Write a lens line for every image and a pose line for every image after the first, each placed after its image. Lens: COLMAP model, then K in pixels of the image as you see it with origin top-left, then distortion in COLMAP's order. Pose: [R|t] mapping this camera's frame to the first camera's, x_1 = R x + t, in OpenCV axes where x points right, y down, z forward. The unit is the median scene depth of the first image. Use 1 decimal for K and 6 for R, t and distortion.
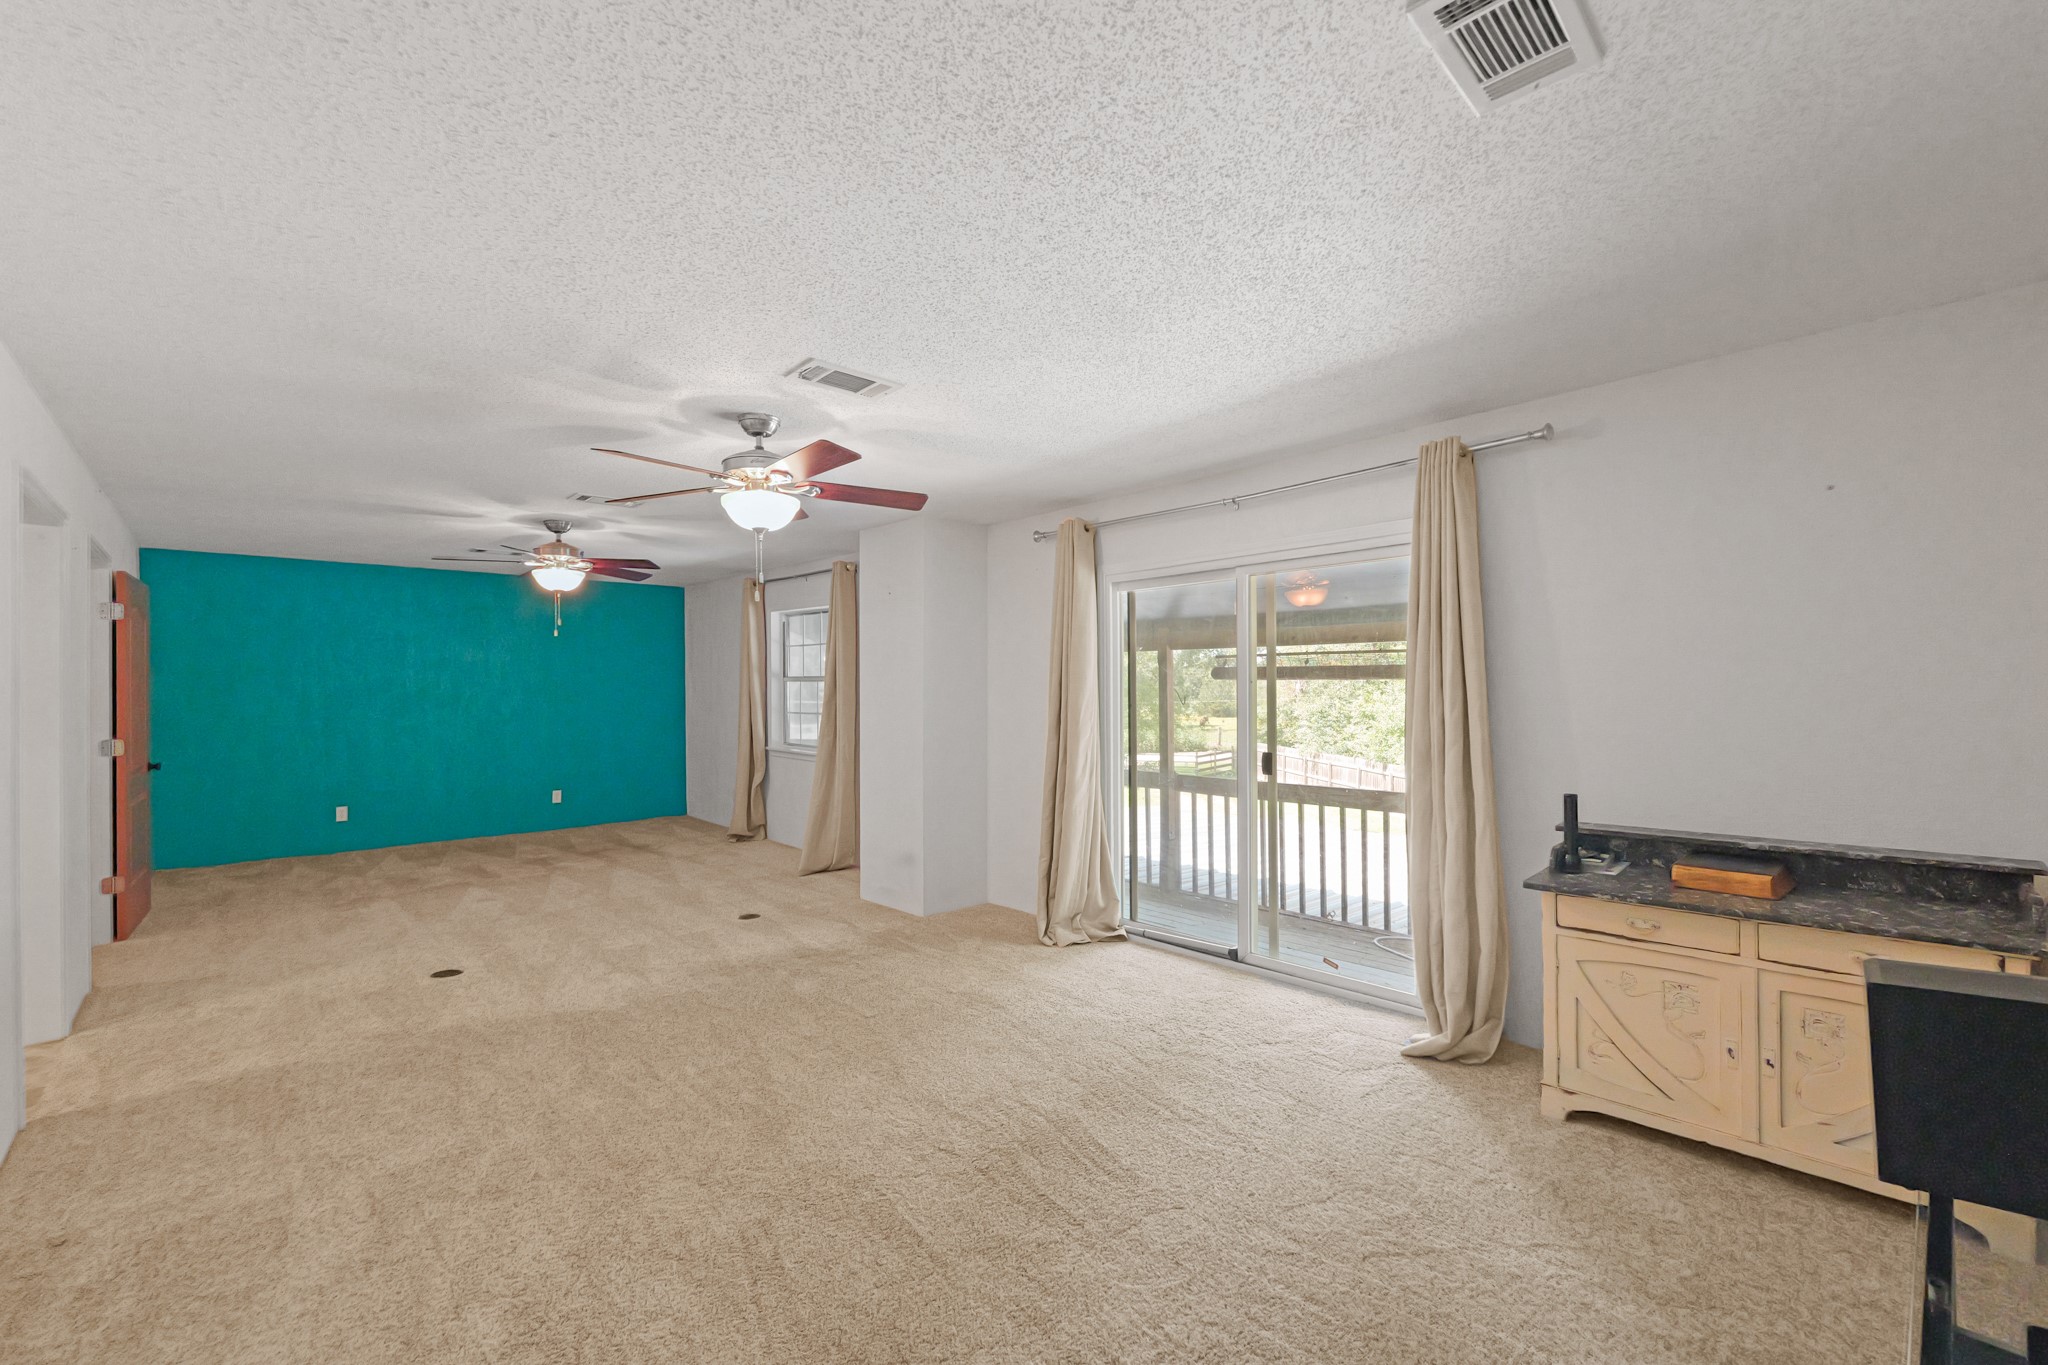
lens RADIAL K [[857.4, 0, 1016.3], [0, 857.4, 679.5], [0, 0, 1]] dist [-0.013938, 0.000385]
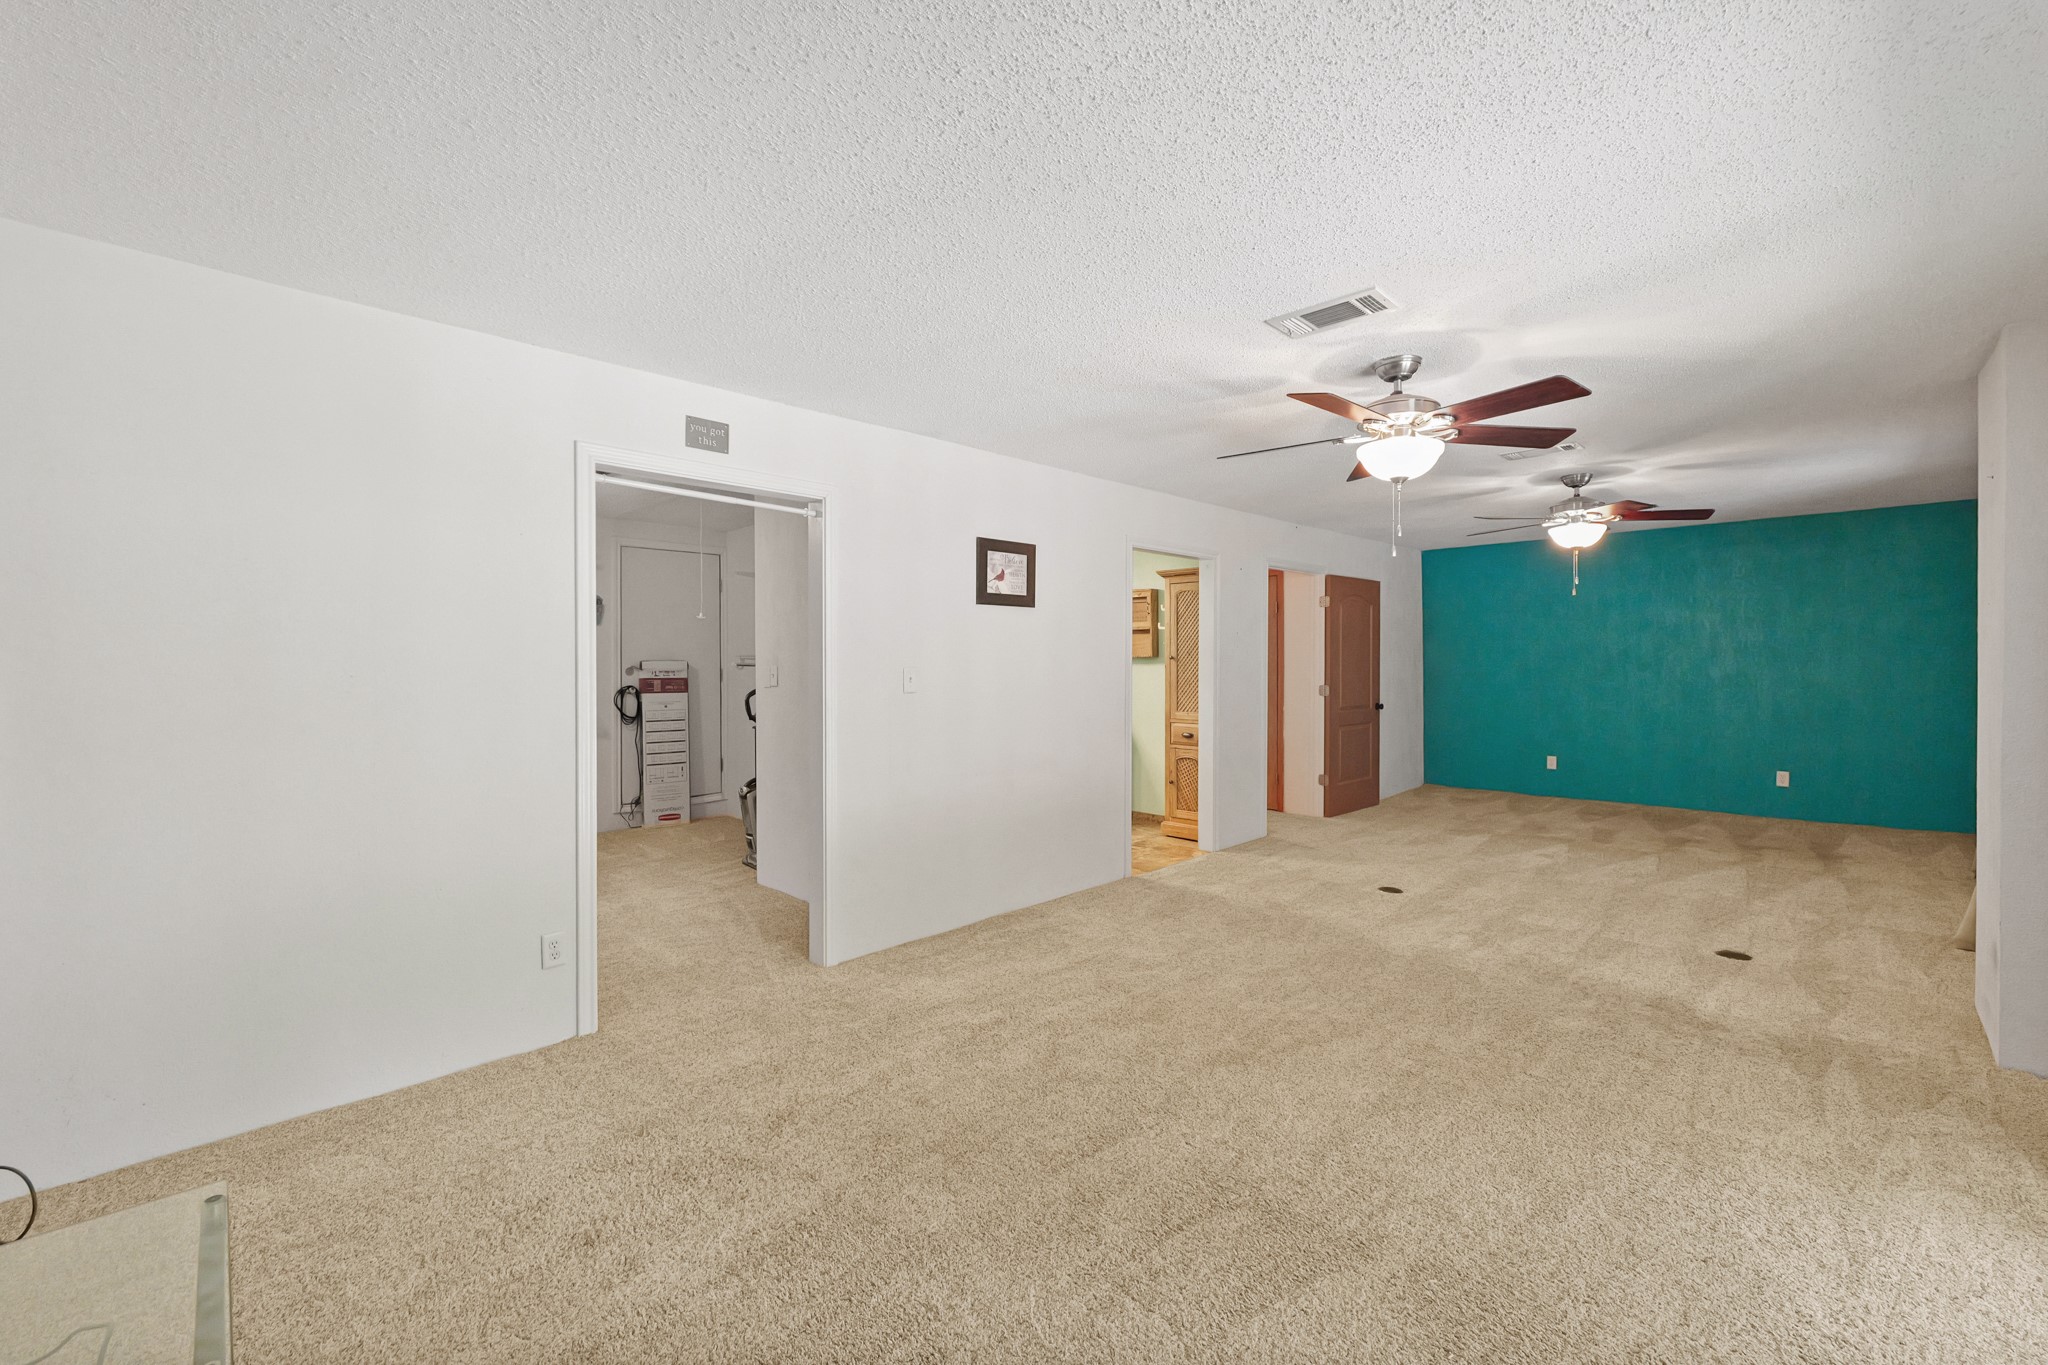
lens RADIAL K [[838.7, 0, 1029.4], [0, 838.7, 668.2], [0, 0, 1]] dist [-0.012611, 0.000738]
pose [[0.034973, 0.016349, -0.999255, 0.505792], [0.017045, 0.999711, 0.016953, 0.005224], [0.999243, -0.017625, 0.034685, 0.476435]]
